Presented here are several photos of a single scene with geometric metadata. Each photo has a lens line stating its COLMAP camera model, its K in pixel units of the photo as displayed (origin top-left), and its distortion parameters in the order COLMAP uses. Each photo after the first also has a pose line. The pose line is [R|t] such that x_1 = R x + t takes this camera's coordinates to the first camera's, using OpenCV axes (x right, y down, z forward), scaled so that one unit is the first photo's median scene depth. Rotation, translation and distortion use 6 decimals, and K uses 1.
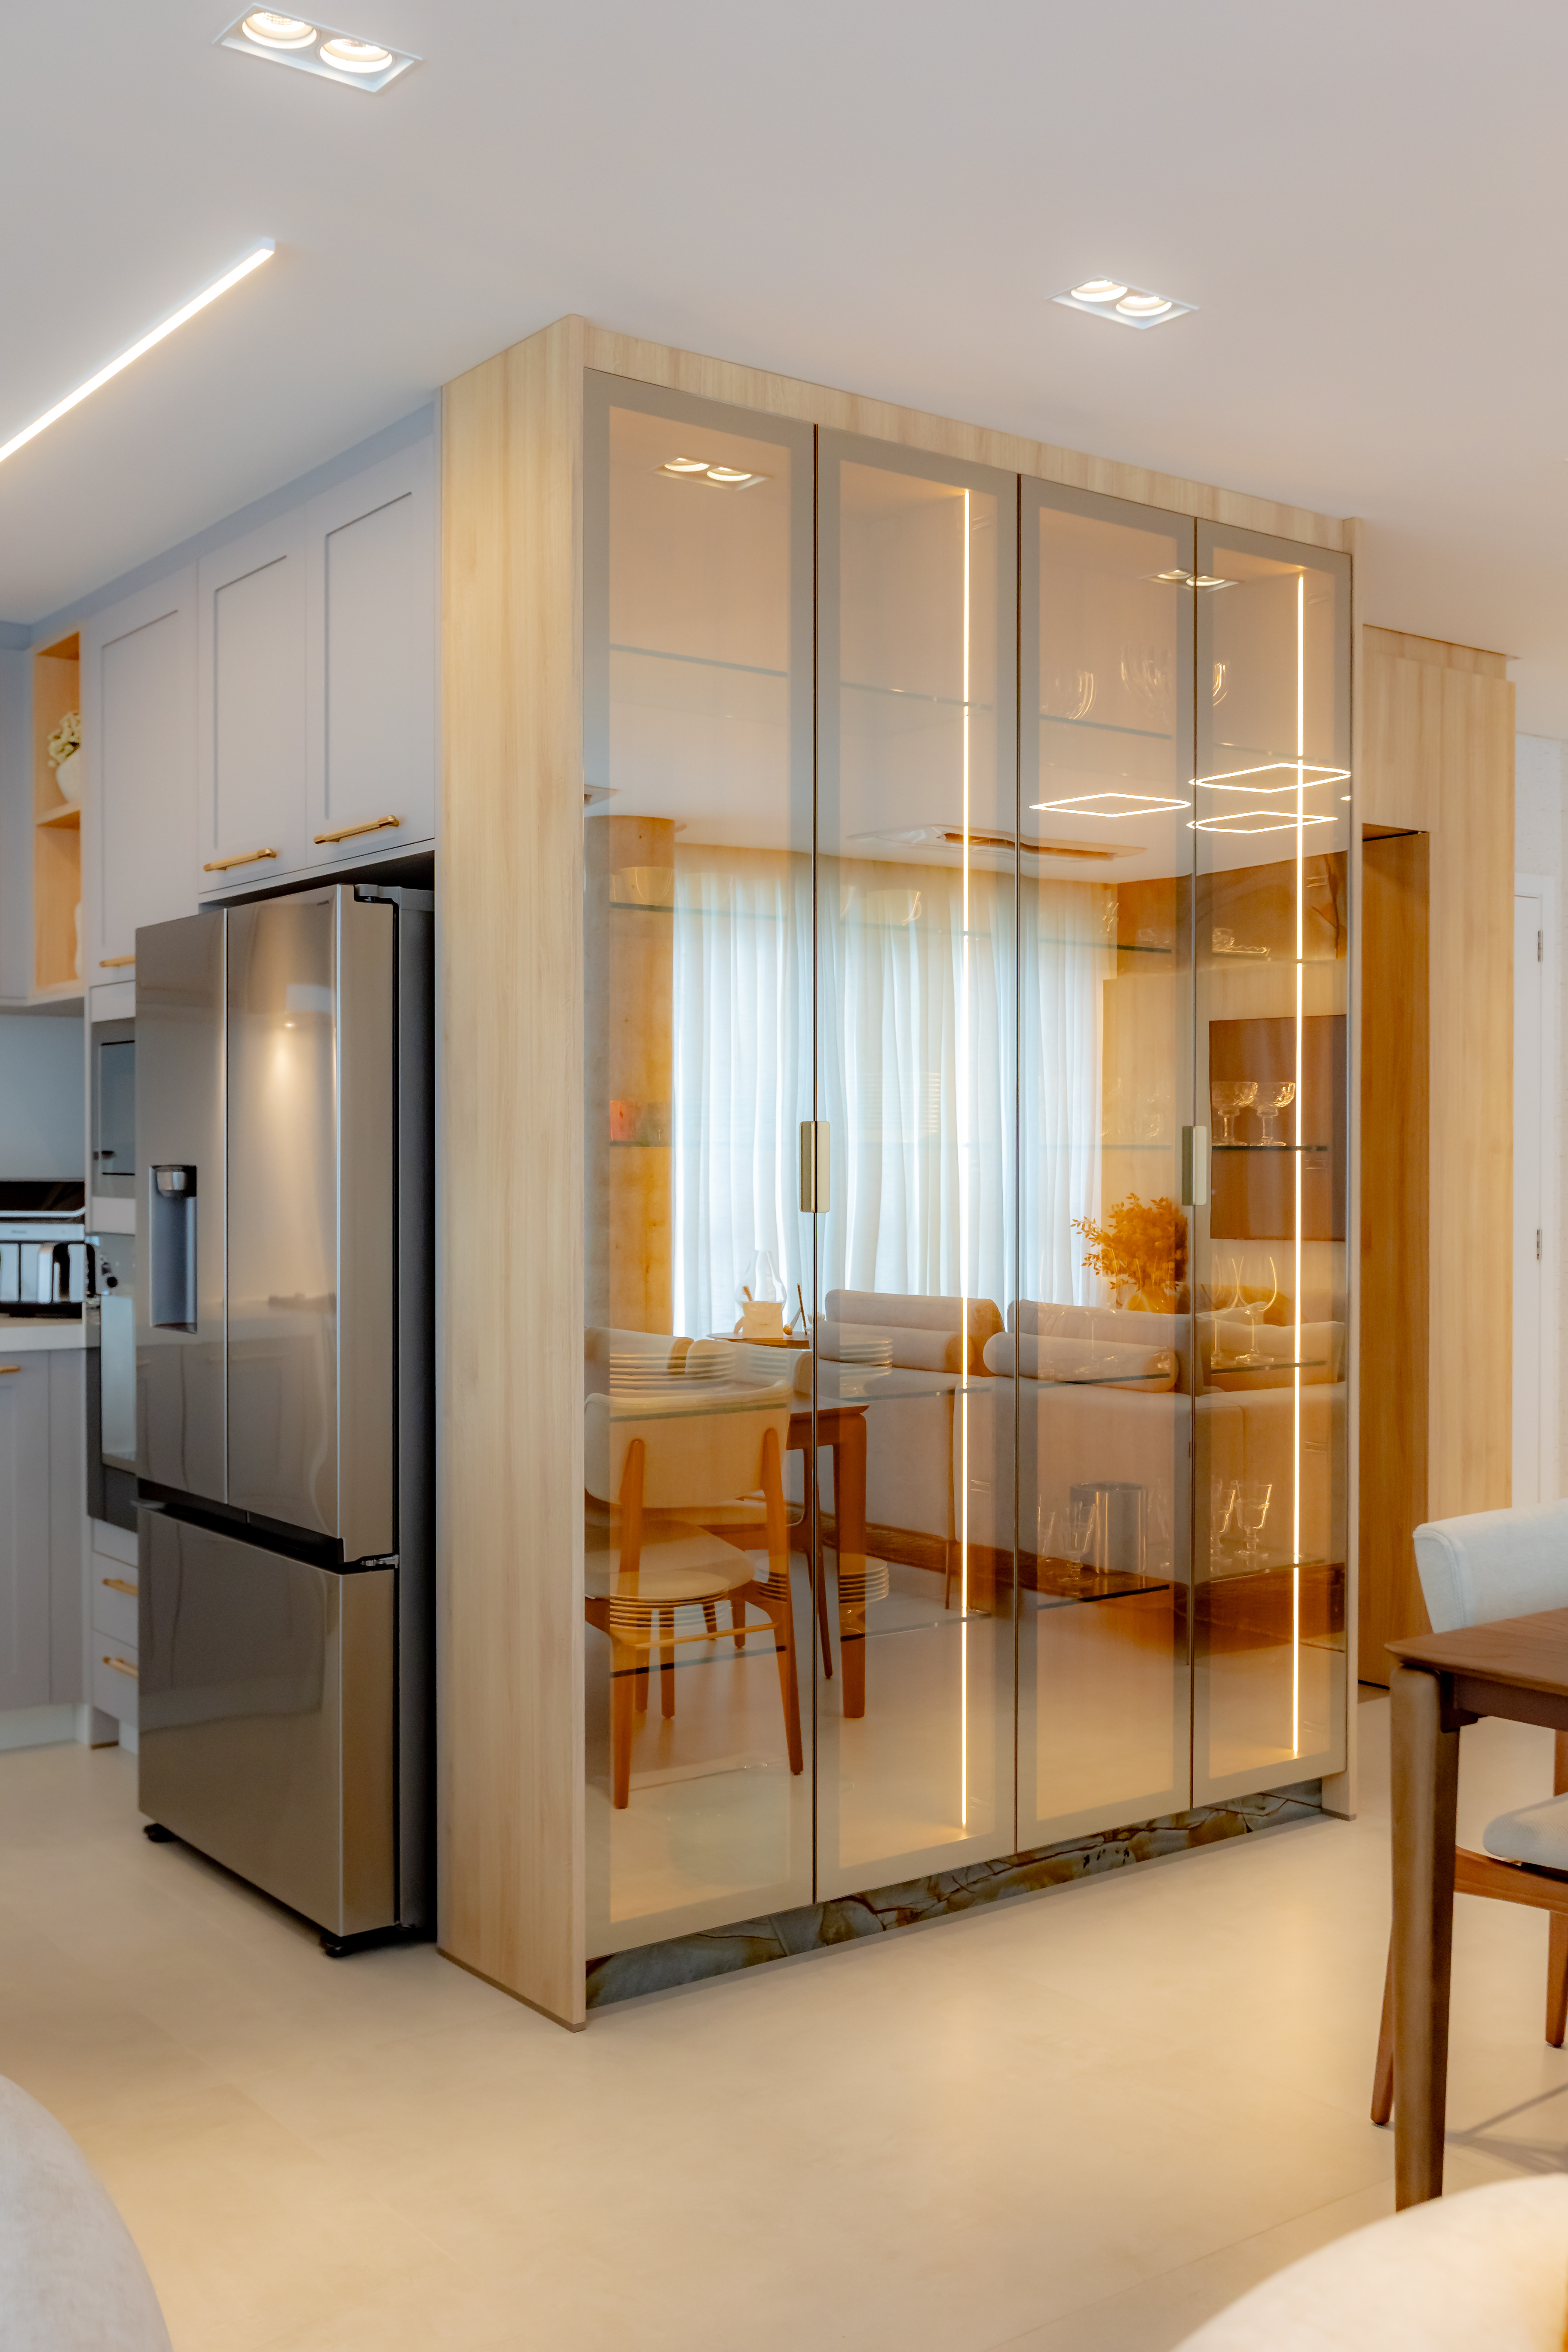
lens RADIAL K [[2254.4, 0, 784.0], [0, 2254.4, 1176.0], [0, 0, 1]] dist [0.008552, 0.003000]
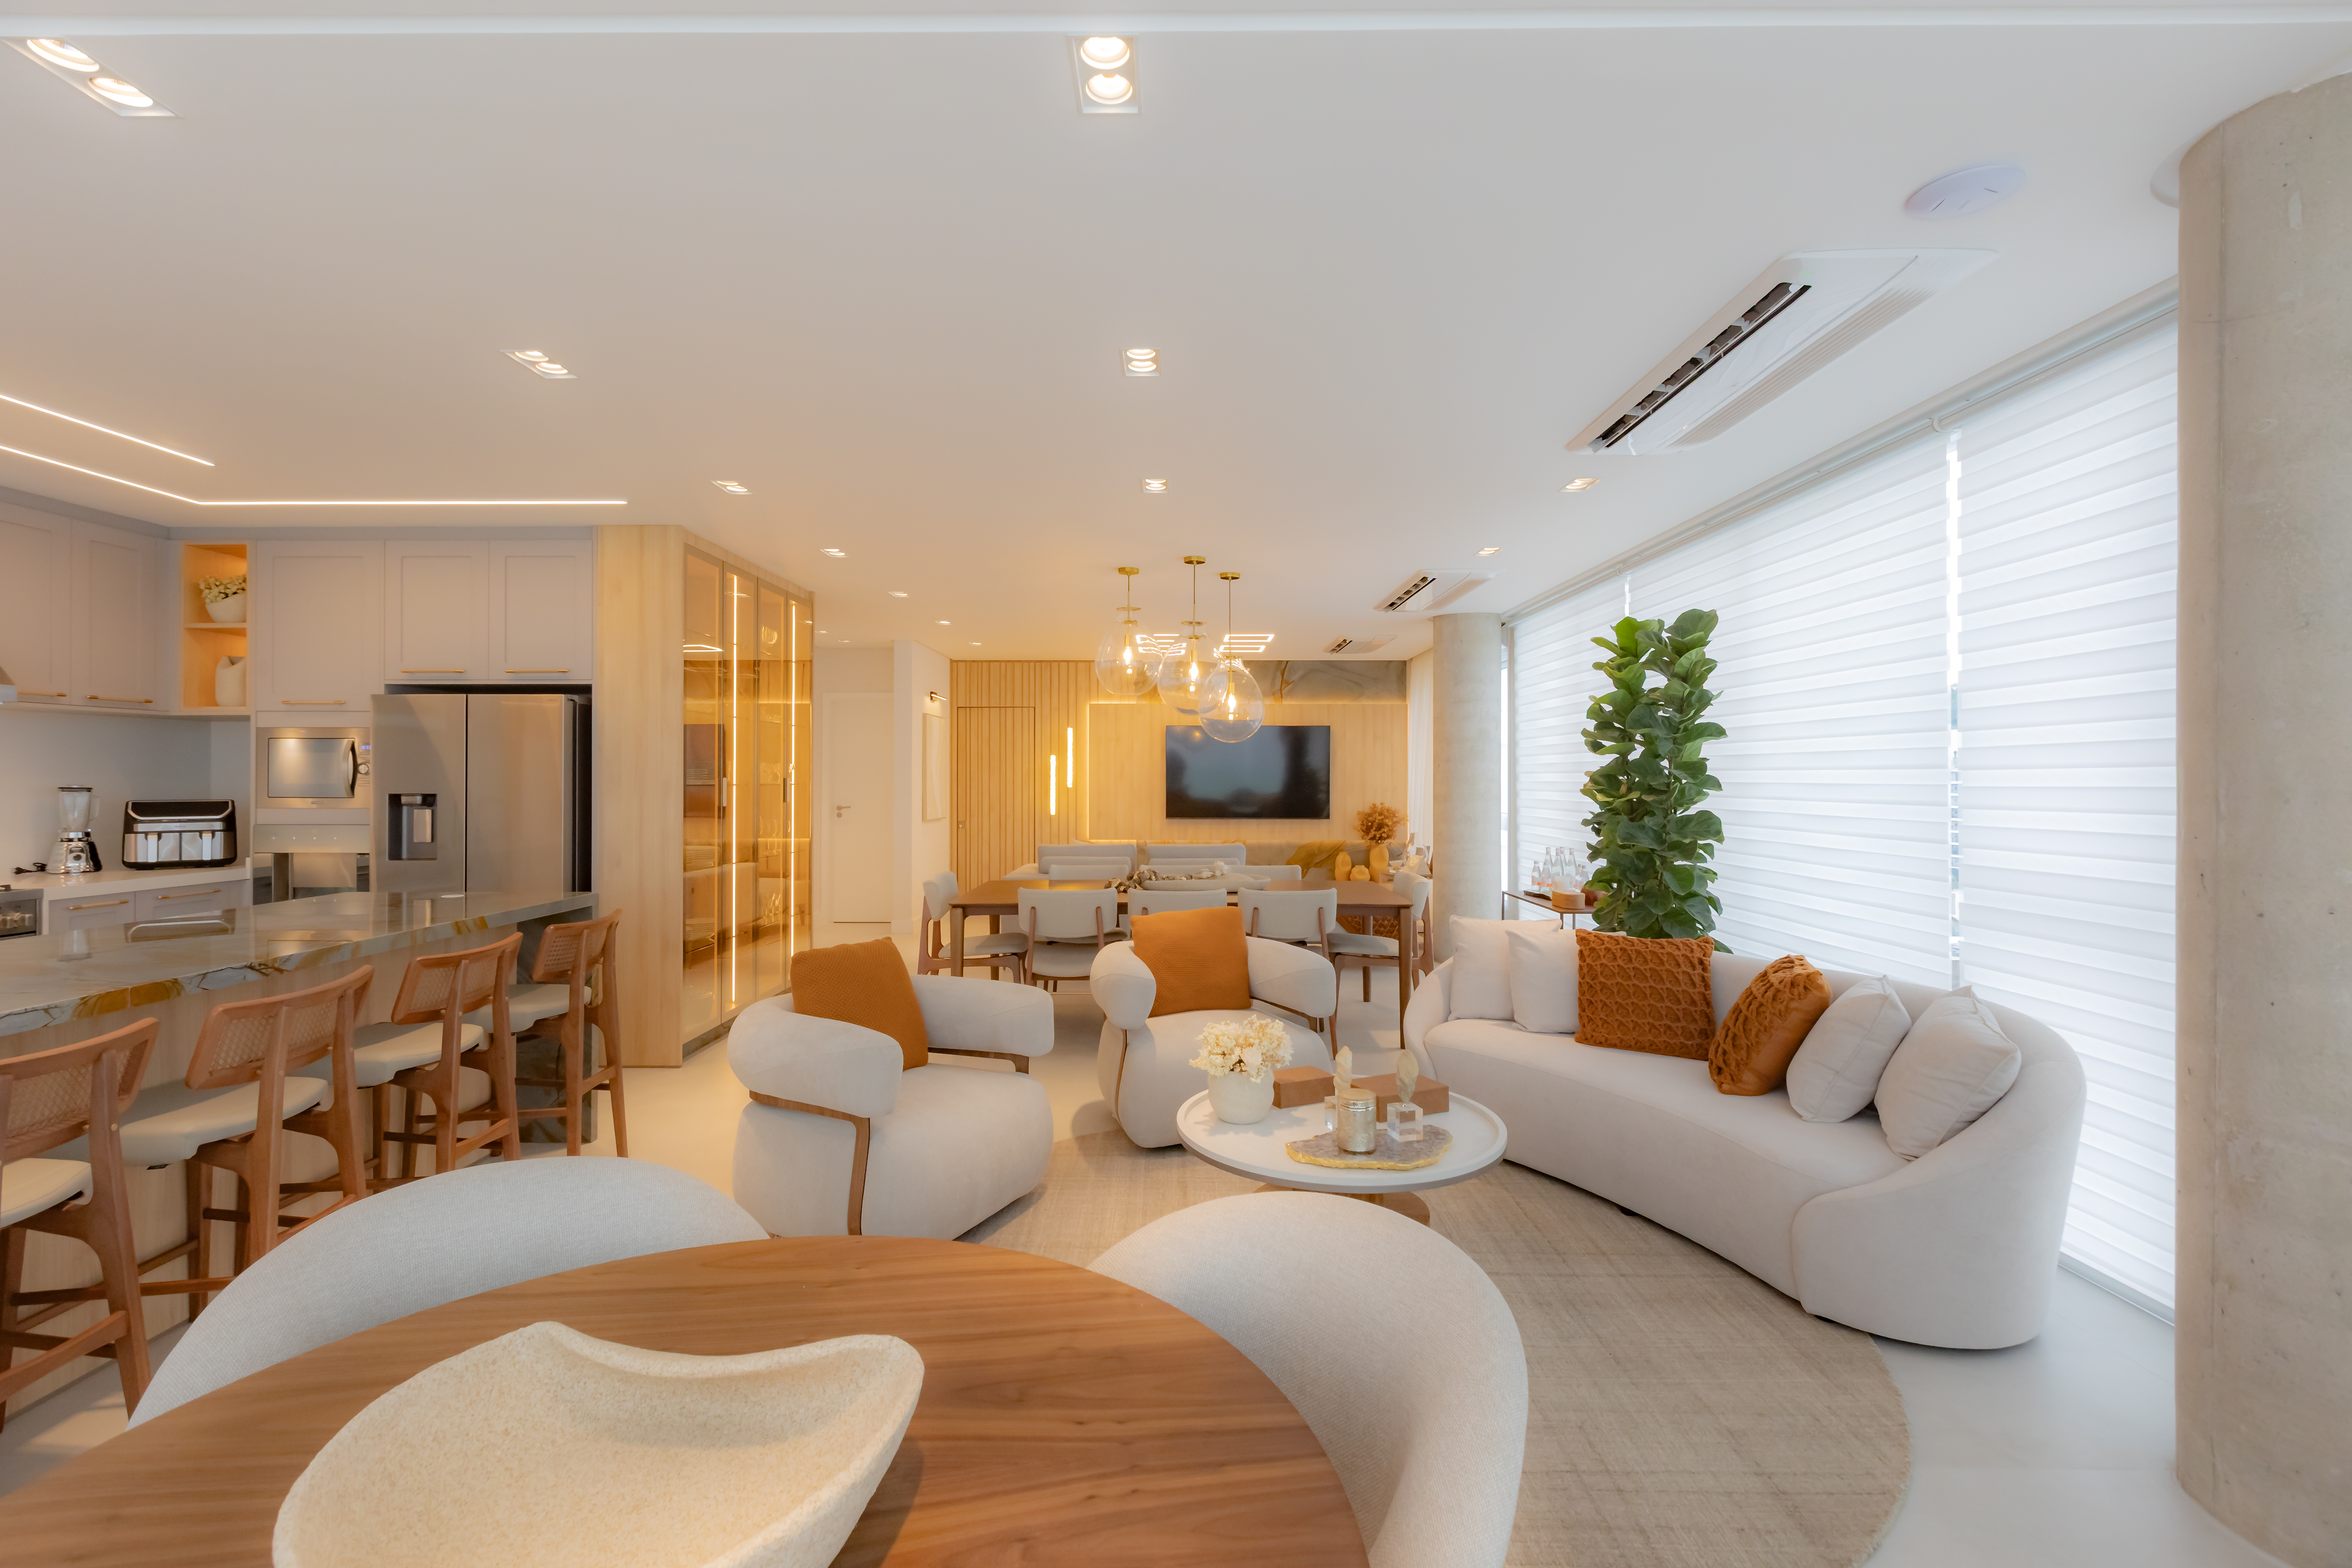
lens RADIAL K [[1067.3, 0, 1181.8], [0, 1067.3, 774.3], [0, 0, 1]] dist [0.000040, 0.000182]
pose [[0.612860, 0.002166, 0.790188, -0.668596], [0.006103, 0.999953, -0.007475, -0.011811], [-0.790168, 0.009403, 0.612819, -0.375715]]
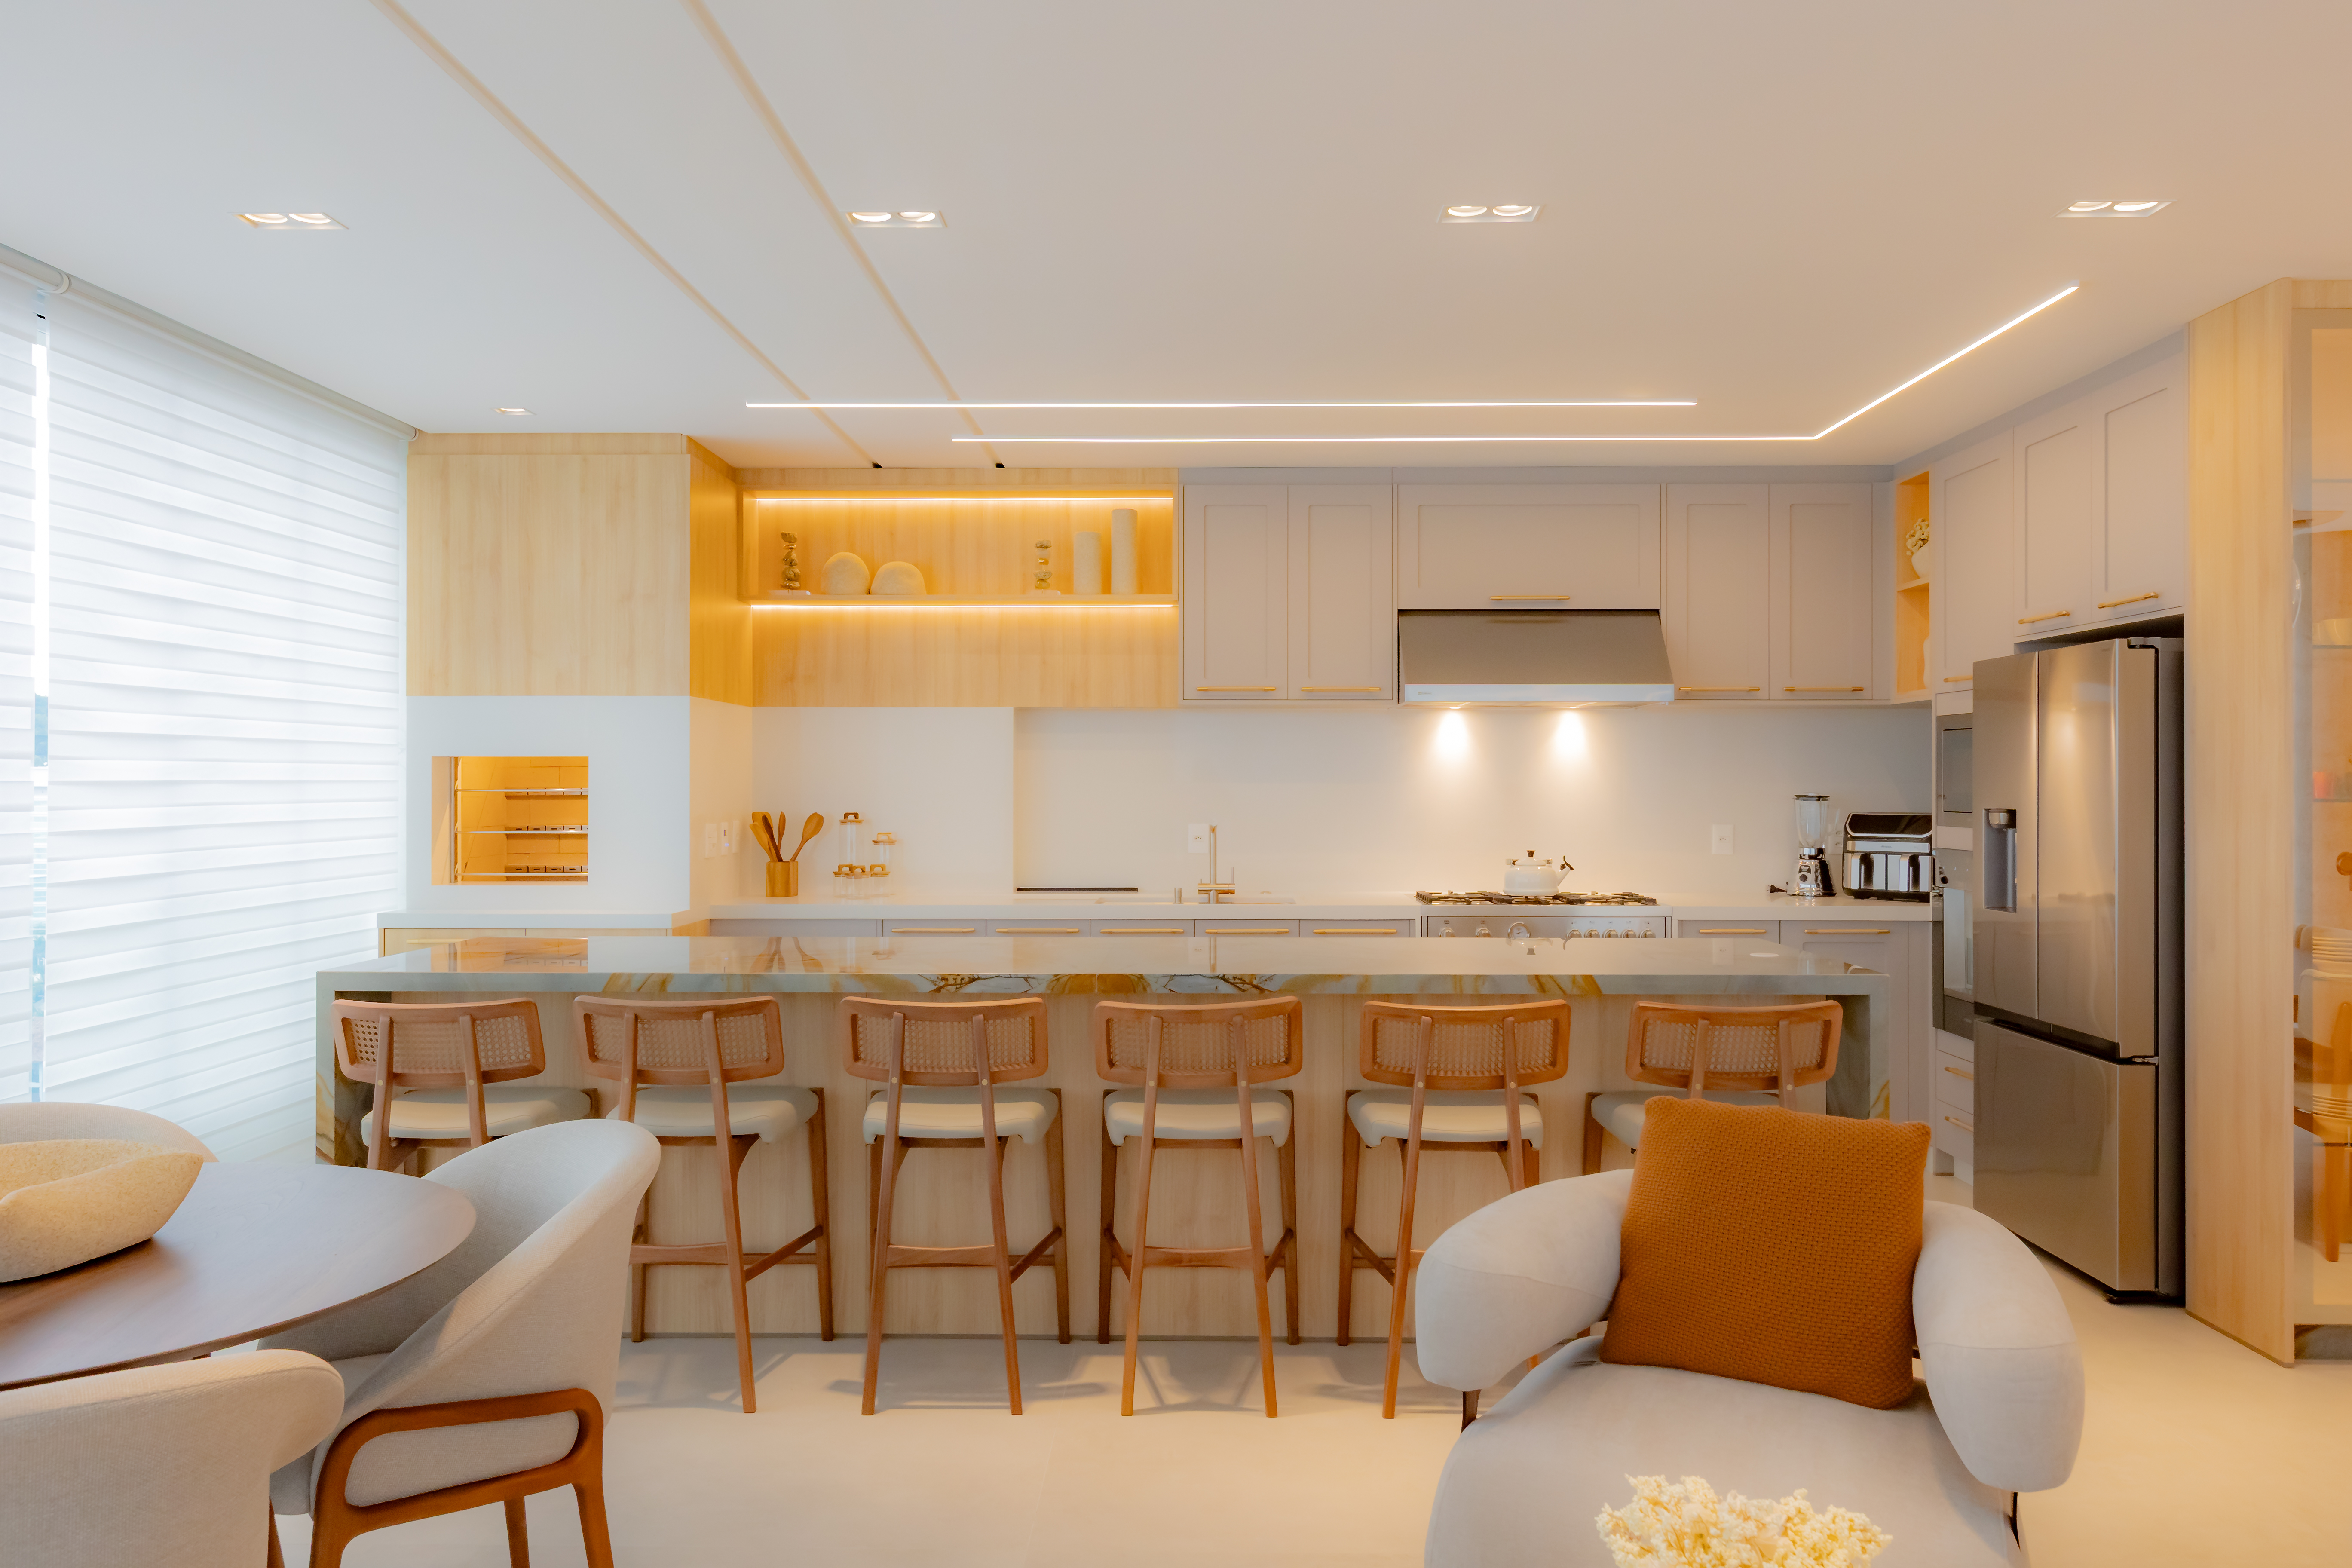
lens RADIAL K [[1769.1, 0, 1144.7], [0, 1769.1, 775.2], [0, 0, 1]] dist [0.014399, -0.025215]
pose [[0.775293, -0.001215, -0.631601, 0.057193], [-0.006325, 0.999933, -0.009687, -0.012712], [0.631570, 0.011505, 0.775233, -0.372920]]
